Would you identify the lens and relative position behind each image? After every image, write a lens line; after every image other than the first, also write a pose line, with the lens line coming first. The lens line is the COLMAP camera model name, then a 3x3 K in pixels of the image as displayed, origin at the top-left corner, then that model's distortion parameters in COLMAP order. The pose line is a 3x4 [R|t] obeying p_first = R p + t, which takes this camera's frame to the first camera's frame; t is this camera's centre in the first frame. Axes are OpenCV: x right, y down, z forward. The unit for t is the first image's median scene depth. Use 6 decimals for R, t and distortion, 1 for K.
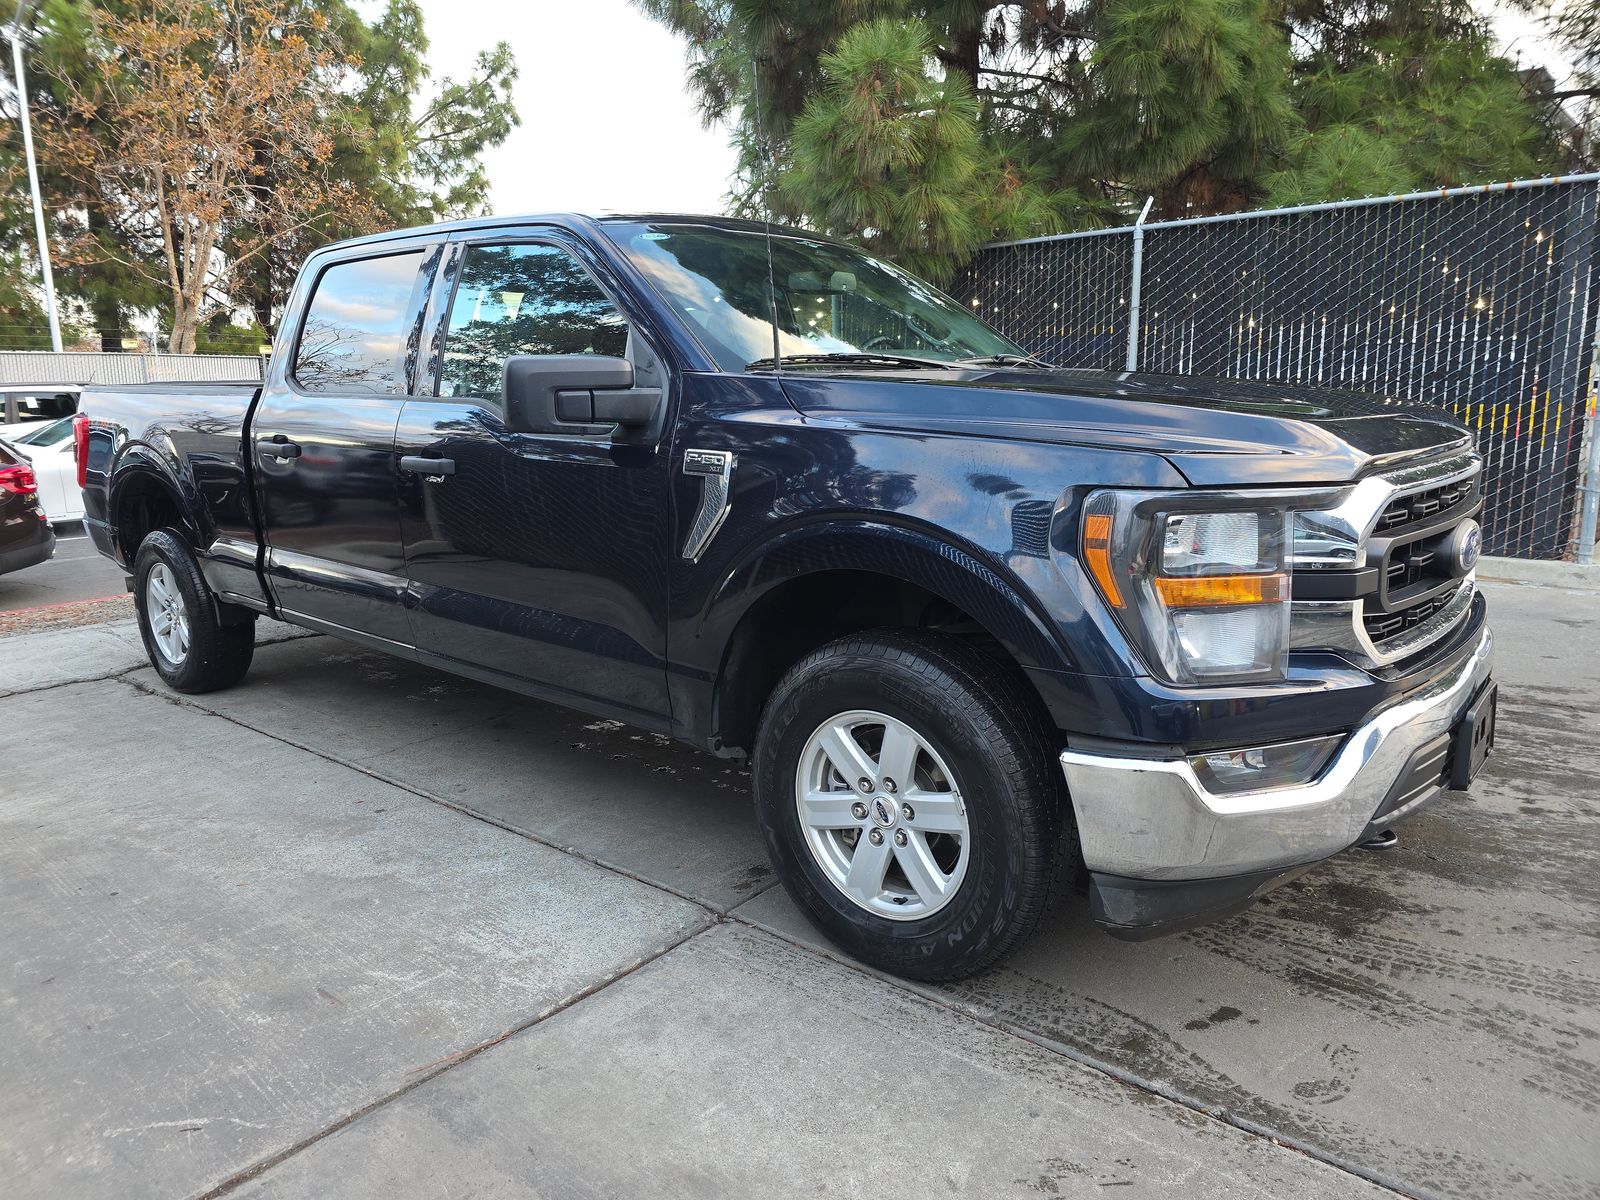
lens RADIAL K [[1078.0, 0, 800.0], [0, 1078.0, 600.0], [0, 0, 1]] dist [0.051215, -0.048174]
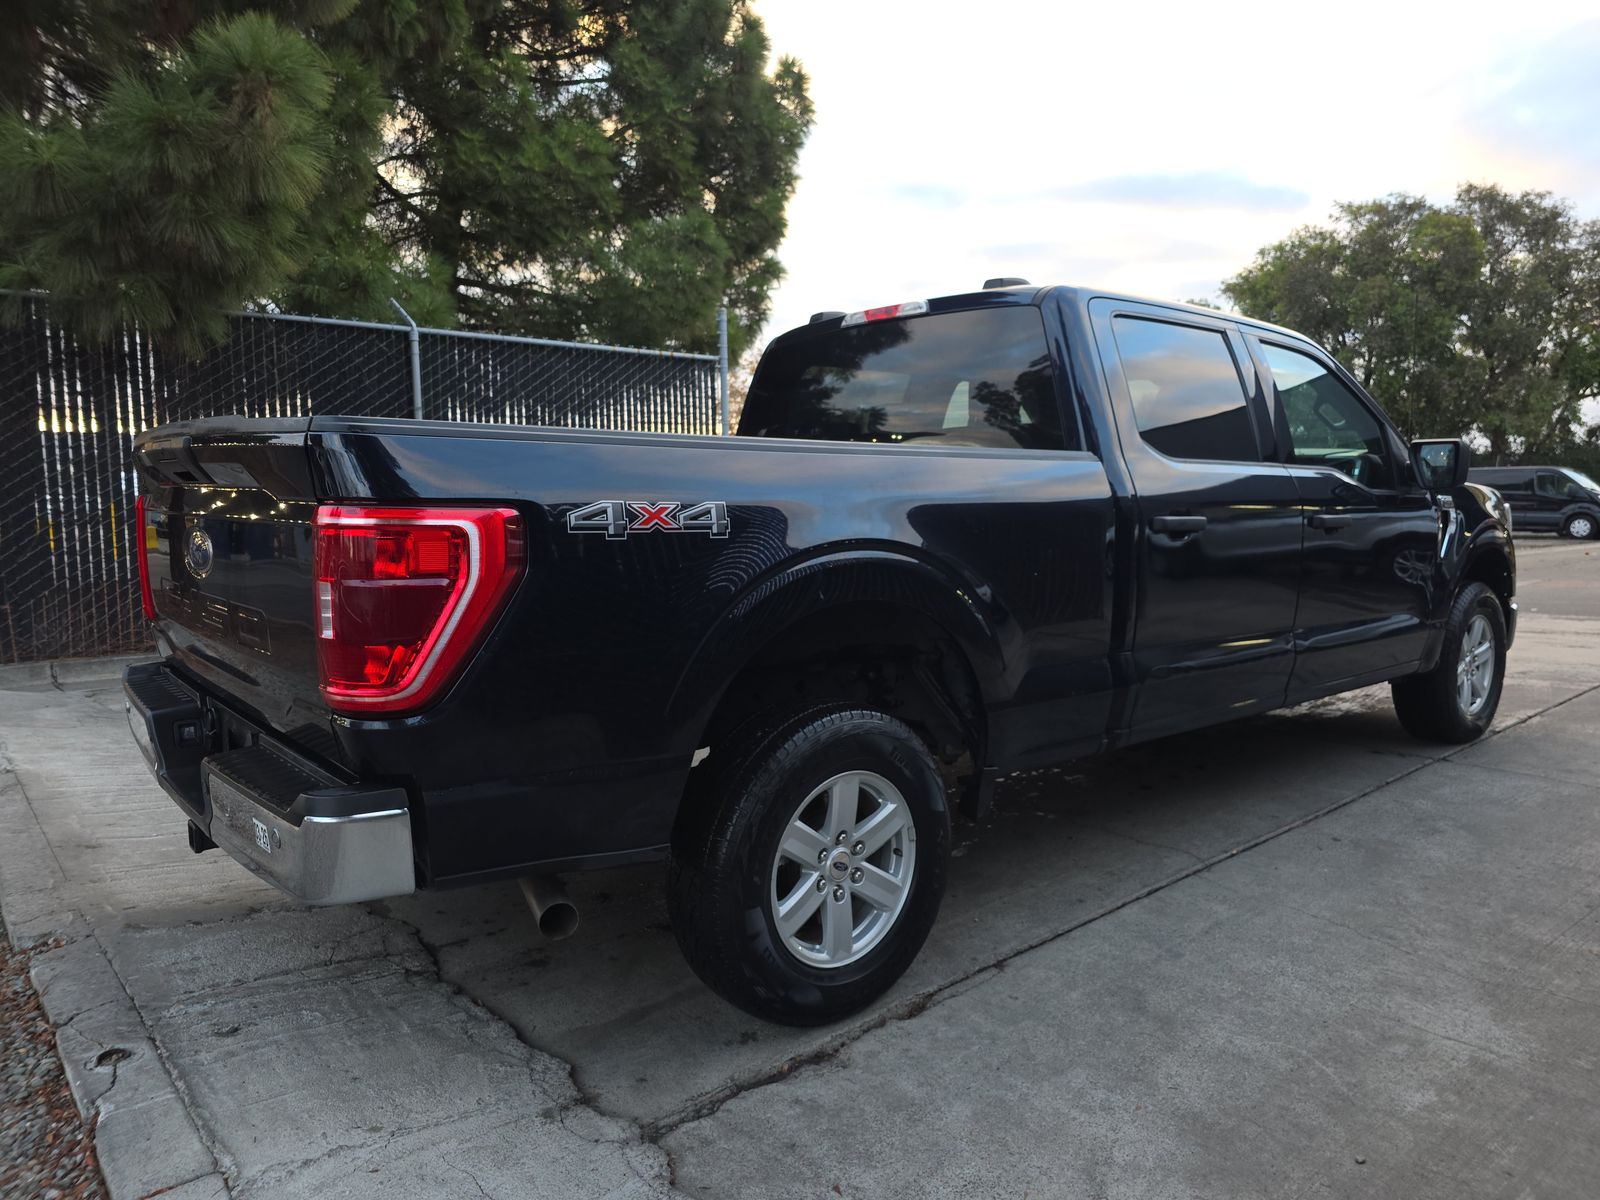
lens RADIAL K [[1095.8, 0, 800.0], [0, 1095.8, 600.0], [0, 0, 1]] dist [0.056490, -0.051774]
pose [[0.147723, -0.079619, 0.985819, -1.316487], [0.194426, 0.979643, 0.049986, -0.169608], [-0.969730, 0.184284, 0.160195, 1.114552]]
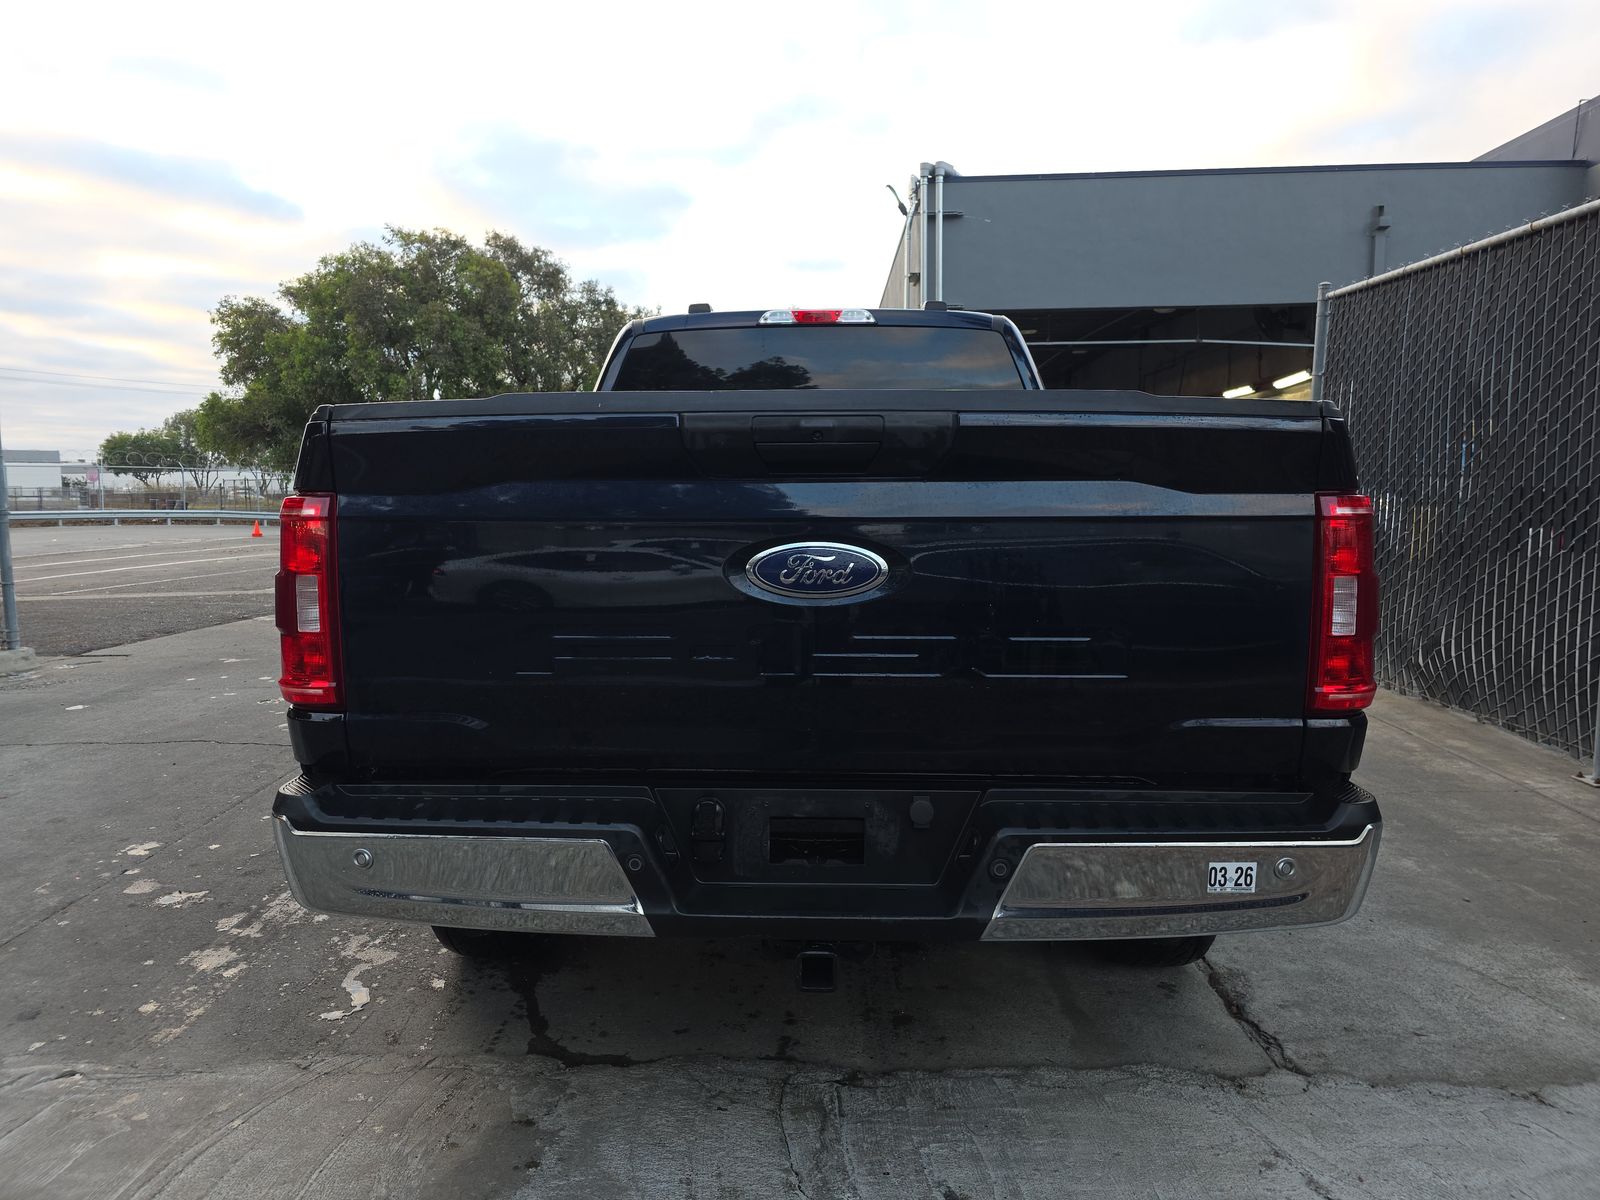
lens RADIAL K [[1078.1, 0, 797.2], [0, 1078.1, 578.1], [0, 0, 1]] dist [0.058205, -0.052281]
pose [[-0.651914, -0.037197, 0.757380, -1.075442], [0.167082, 0.967203, 0.191318, -0.310689], [-0.739656, 0.251268, -0.624318, 1.810929]]
